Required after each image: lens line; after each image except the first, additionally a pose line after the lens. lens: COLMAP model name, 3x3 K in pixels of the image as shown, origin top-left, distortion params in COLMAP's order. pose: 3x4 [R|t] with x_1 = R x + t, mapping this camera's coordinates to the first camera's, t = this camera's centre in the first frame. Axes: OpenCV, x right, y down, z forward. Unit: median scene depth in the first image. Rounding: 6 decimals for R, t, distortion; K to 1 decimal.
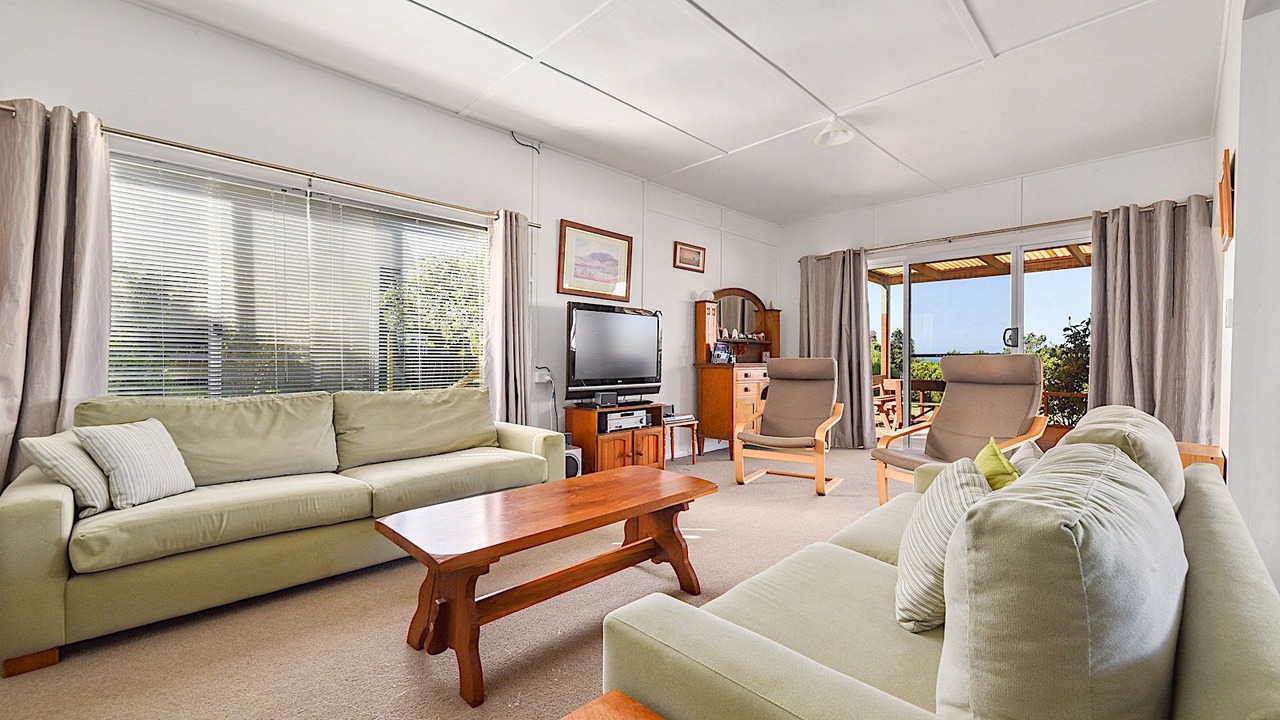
lens RADIAL K [[516.2, 0, 640.0], [0, 516.2, 360.0], [0, 0, 1]] dist [0.000640, 0.000035]
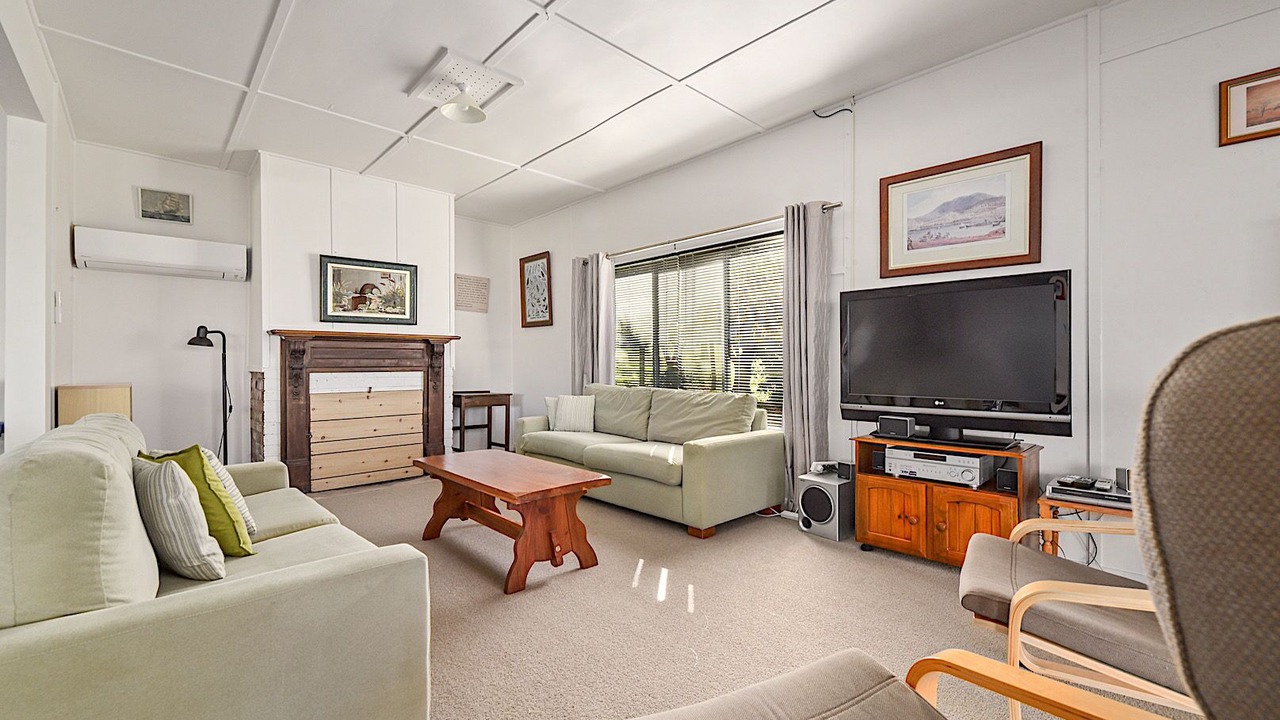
lens RADIAL K [[516.2, 0, 640.0], [0, 516.2, 360.0], [0, 0, 1]] dist [0.000640, 0.000035]
pose [[-0.023469, -0.010675, -0.999668, 0.601758], [-0.001669, 0.999942, -0.010639, -0.002720], [0.999723, 0.001418, -0.023485, 0.673775]]
